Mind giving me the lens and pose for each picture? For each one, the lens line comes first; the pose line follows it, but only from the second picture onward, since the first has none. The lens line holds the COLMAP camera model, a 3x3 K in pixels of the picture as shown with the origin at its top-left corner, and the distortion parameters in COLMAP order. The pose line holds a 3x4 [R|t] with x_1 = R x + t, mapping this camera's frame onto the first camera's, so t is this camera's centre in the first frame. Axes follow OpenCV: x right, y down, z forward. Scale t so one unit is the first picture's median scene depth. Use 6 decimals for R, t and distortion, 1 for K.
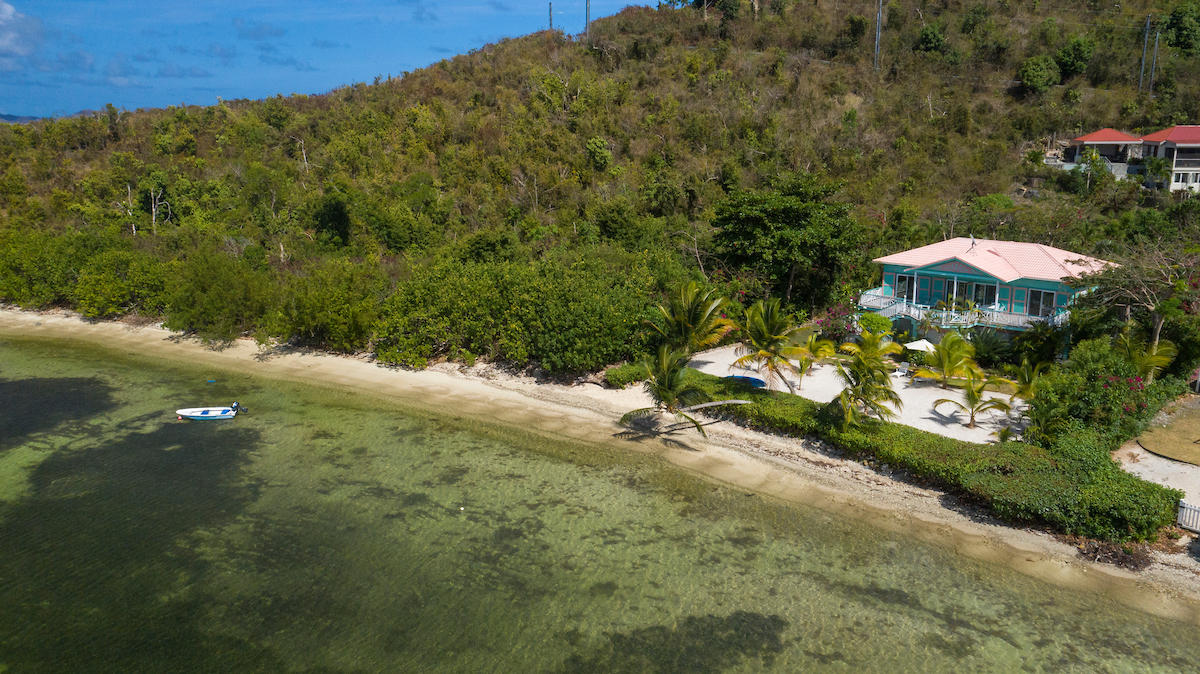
lens RADIAL K [[953.7, 0, 600.0], [0, 953.7, 337.0], [0, 0, 1]] dist [-0.009203, -0.010032]
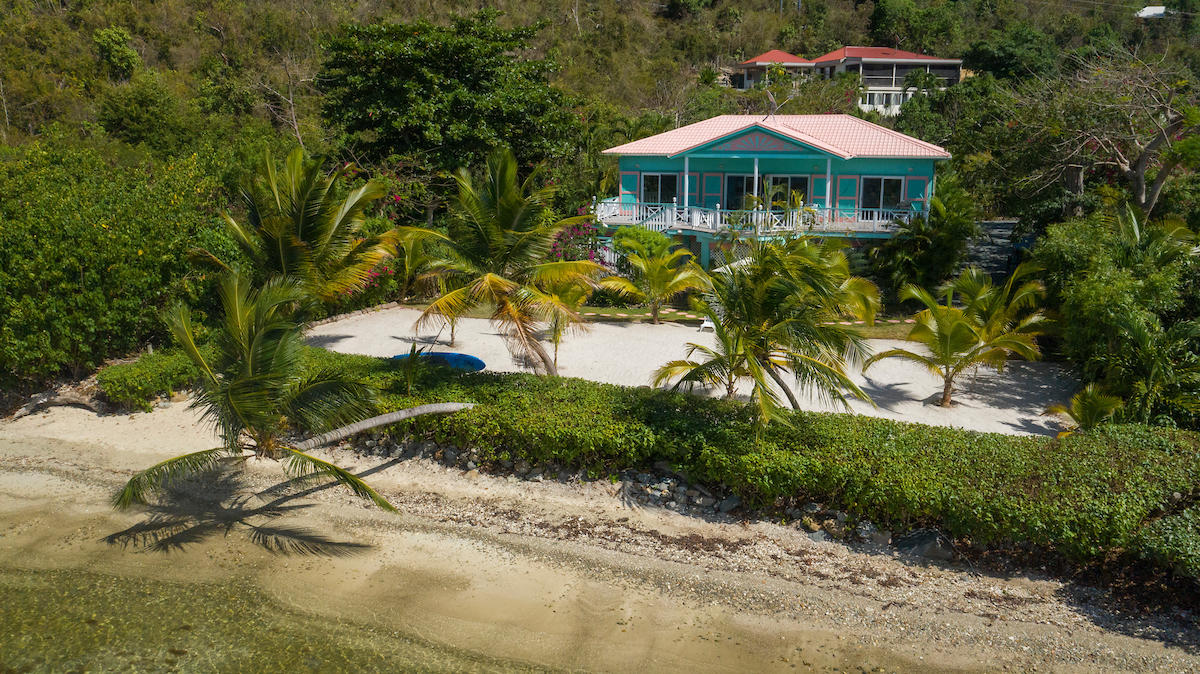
lens RADIAL K [[998.5, 0, 600.0], [0, 998.5, 337.0], [0, 0, 1]] dist [-0.033958, -0.003286]
pose [[0.916624, -0.083674, 0.390896, 0.043712], [0.087792, 0.996112, 0.007358, 0.040833], [-0.389992, 0.027573, 0.920405, 0.582897]]
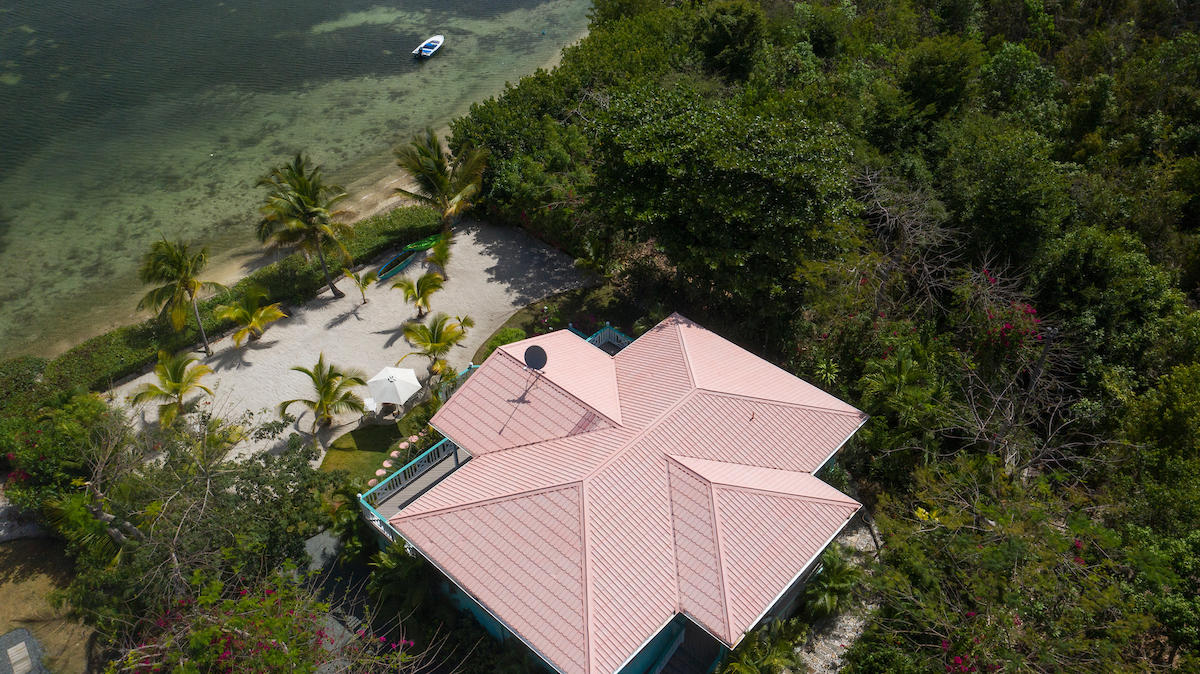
lens RADIAL K [[953.7, 0, 600.0], [0, 953.7, 337.0], [0, 0, 1]] dist [-0.009203, -0.010032]
pose [[0.018946, 0.643884, -0.764888, 0.945947], [-0.222263, 0.748595, 0.624663, -0.535827], [0.974803, 0.158171, 0.157295, 1.140751]]
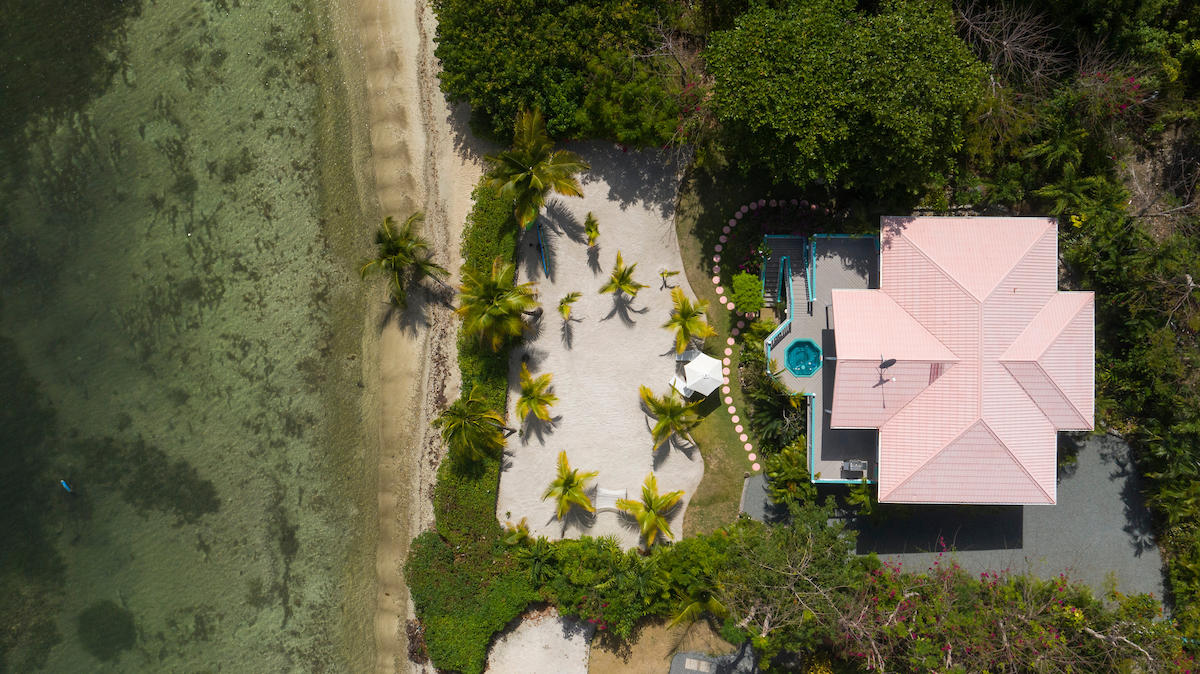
lens RADIAL K [[953.7, 0, 600.0], [0, 953.7, 337.0], [0, 0, 1]] dist [-0.009203, -0.010032]
pose [[0.681858, 0.731335, -0.014772, 0.289706], [-0.160895, 0.169648, 0.972282, -0.937798], [0.713570, -0.660582, 0.233344, 0.823927]]
